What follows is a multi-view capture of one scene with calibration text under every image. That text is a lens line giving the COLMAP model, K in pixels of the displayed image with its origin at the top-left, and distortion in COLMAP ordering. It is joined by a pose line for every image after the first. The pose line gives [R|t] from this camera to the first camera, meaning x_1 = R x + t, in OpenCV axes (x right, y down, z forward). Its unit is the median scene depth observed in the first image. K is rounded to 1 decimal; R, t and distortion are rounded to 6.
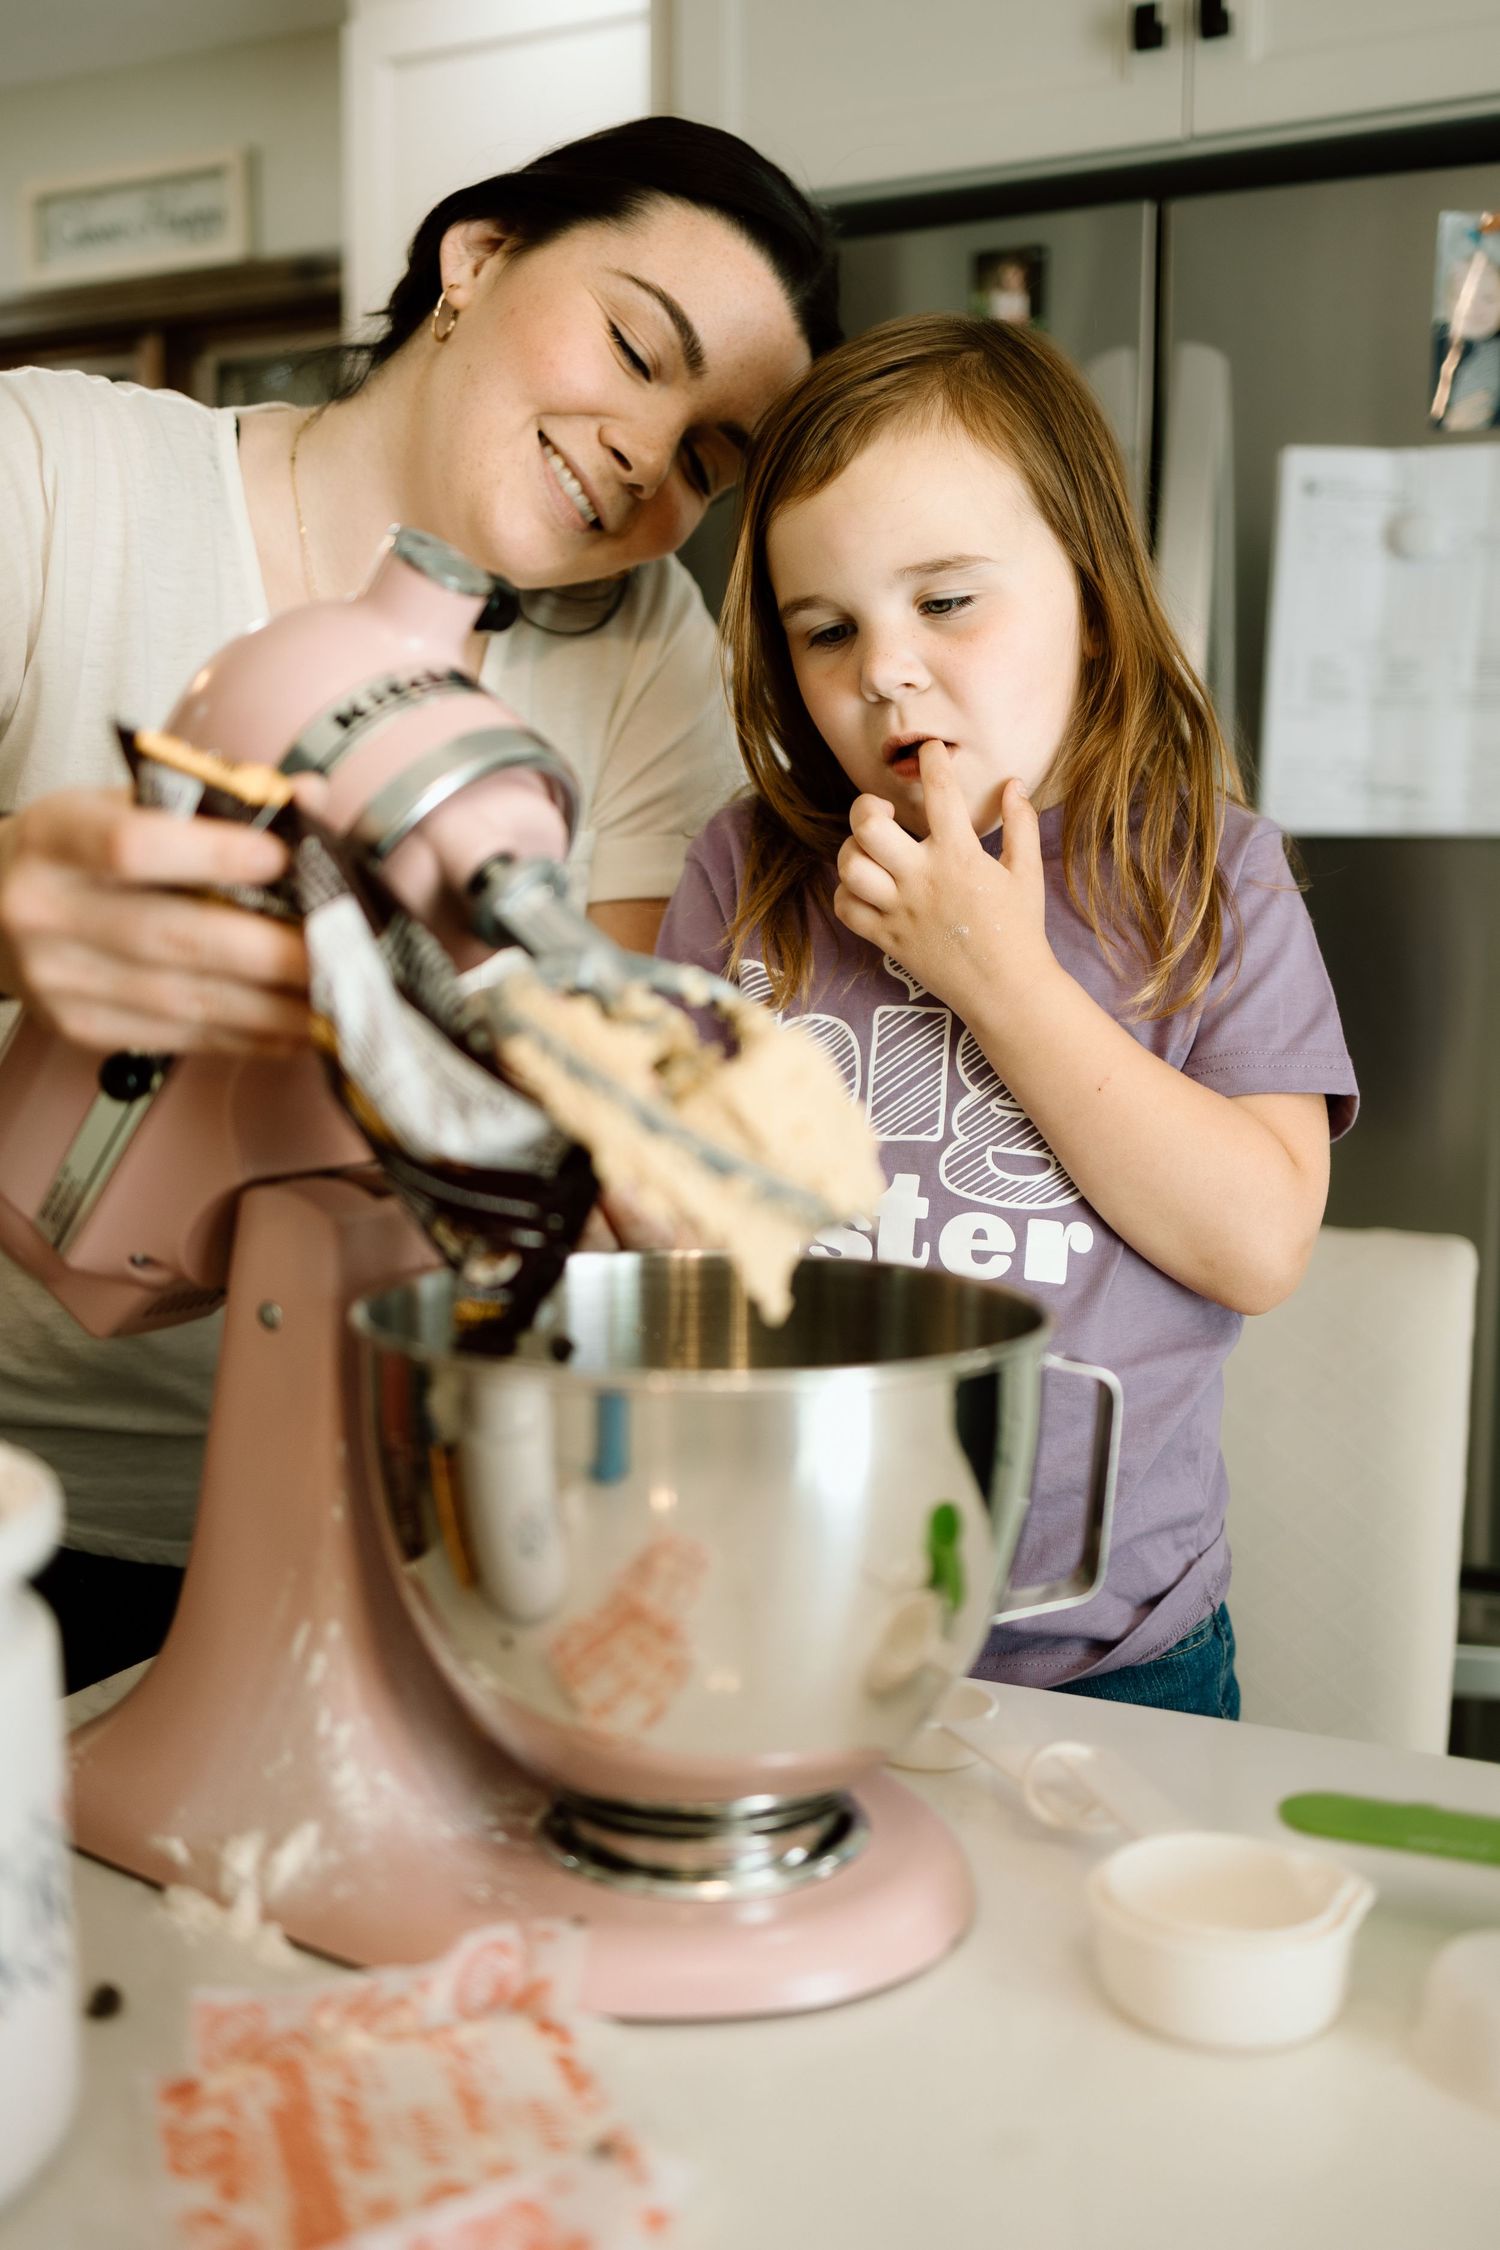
lens RADIAL K [[2247.6, 0, 753.7], [0, 2247.6, 1027.7], [0, 0, 1]] dist [0.008923, 0.020480]
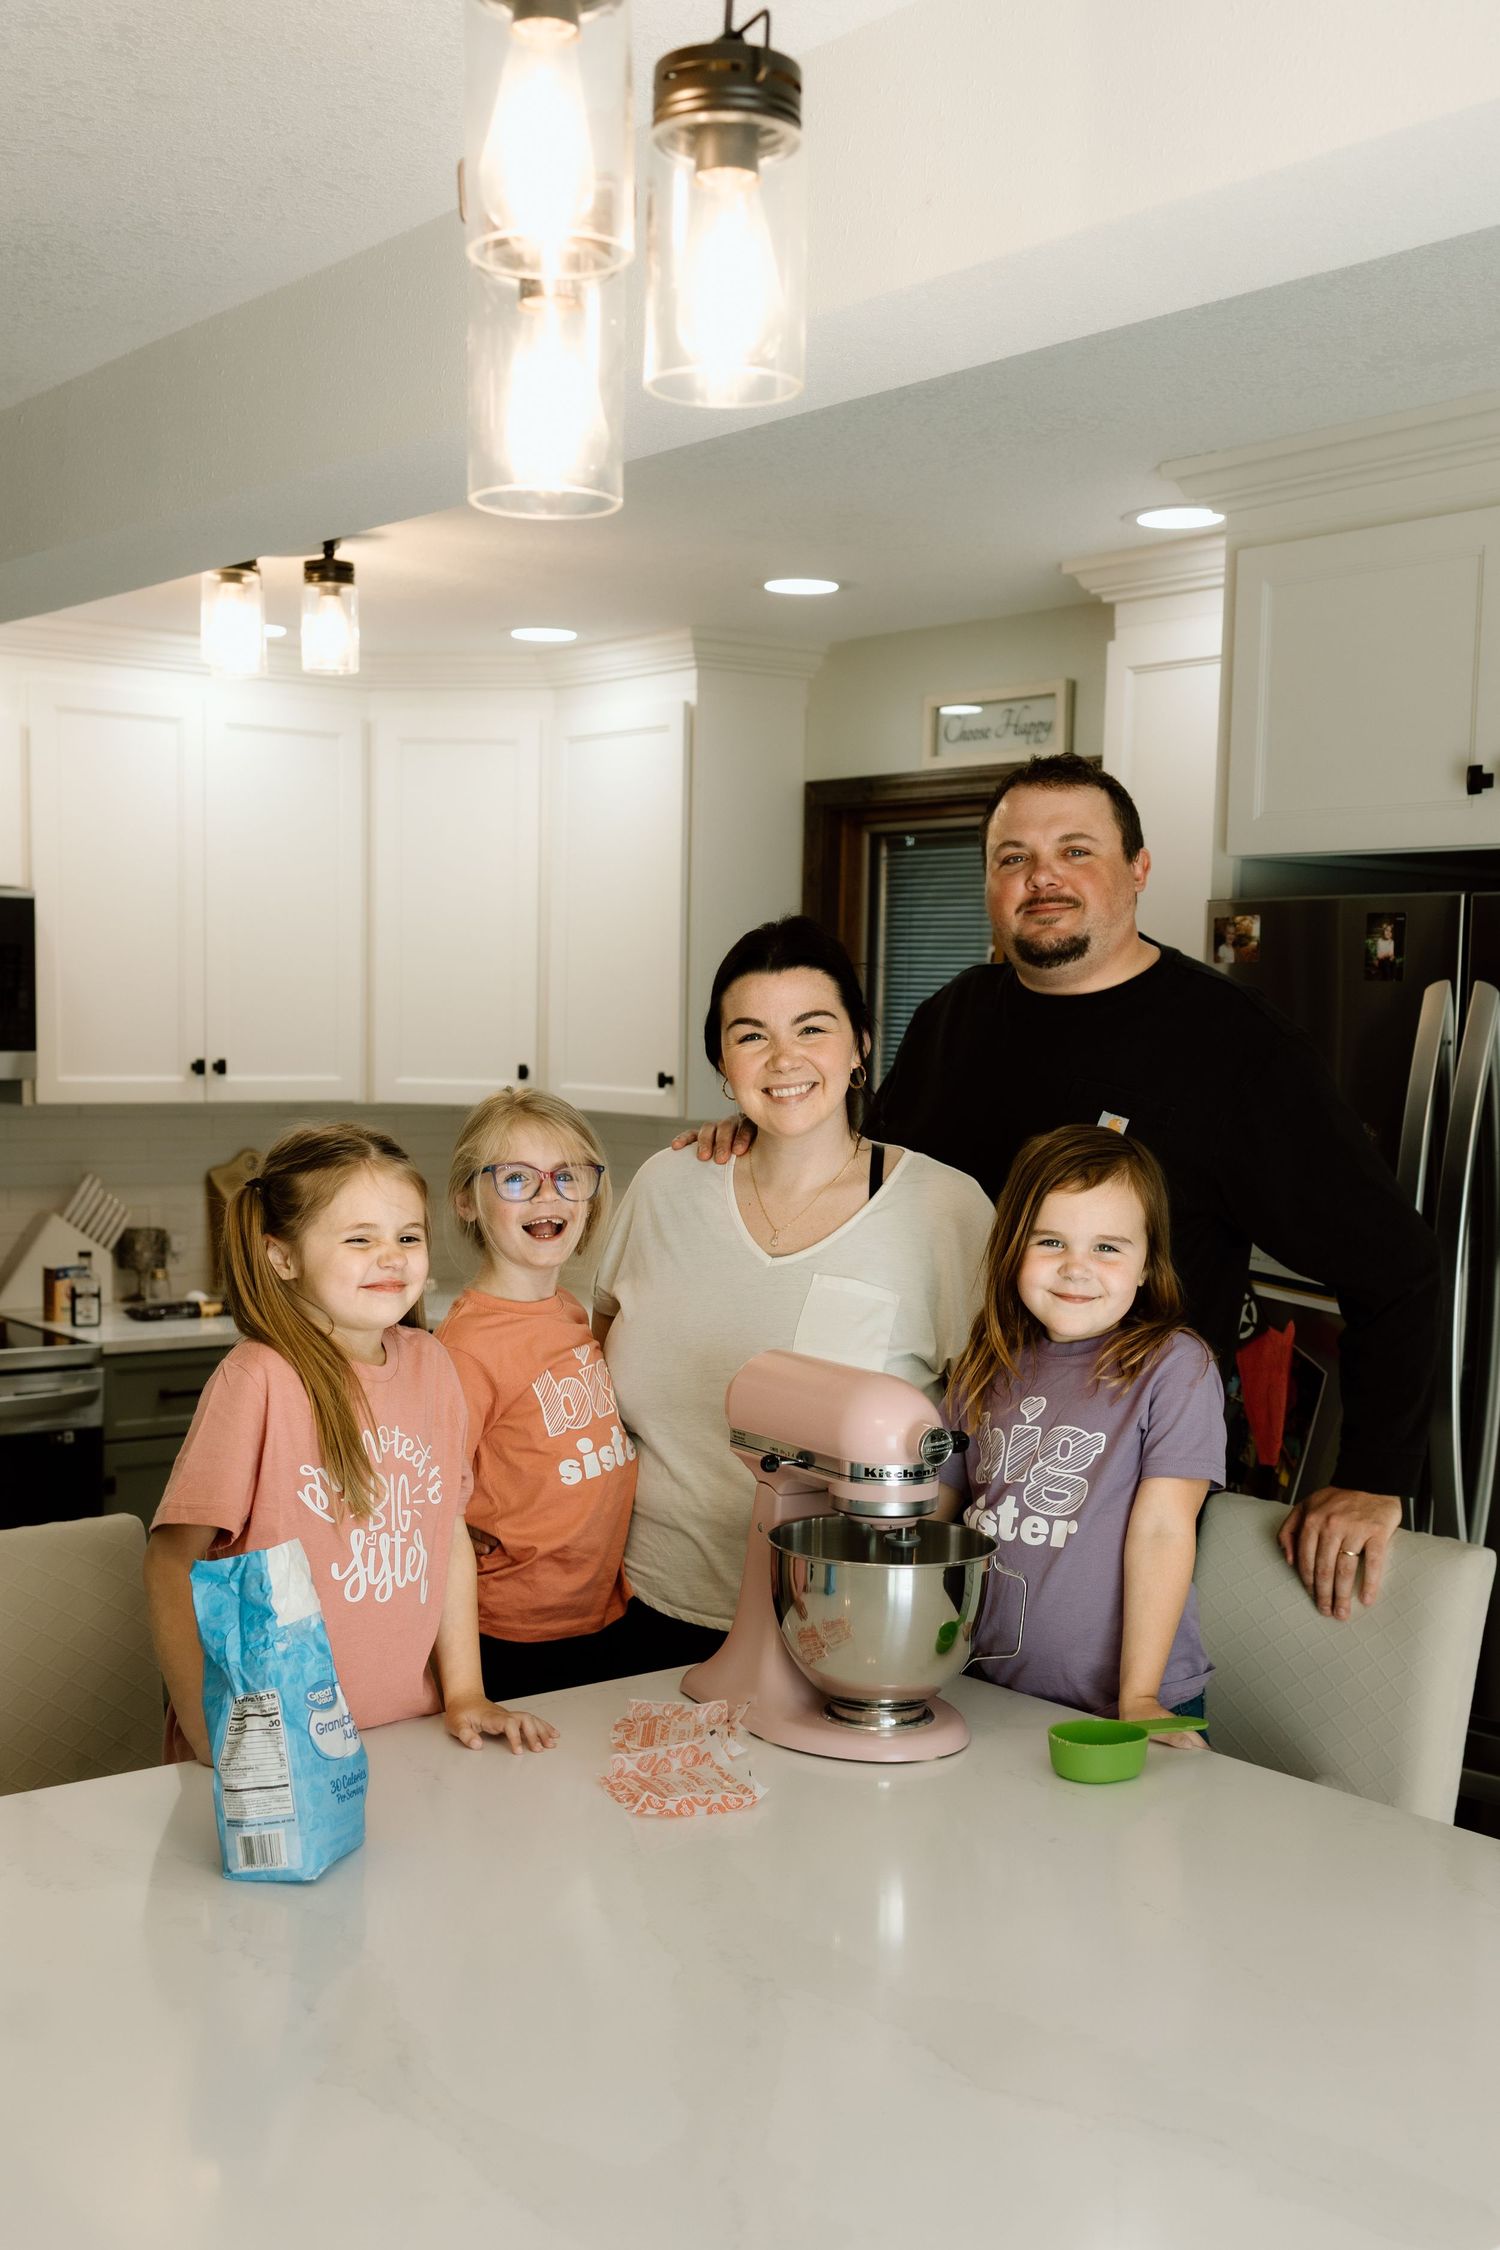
lens RADIAL K [[2517.1, 0, 750.0], [0, 2517.1, 1125.0], [0, 0, 1]] dist [0.011618, 0.012608]
pose [[0.898058, 0.039426, -0.438107, 1.236263], [-0.048001, 0.998811, -0.008511, -0.379714], [0.437251, 0.028673, 0.898882, -2.053564]]
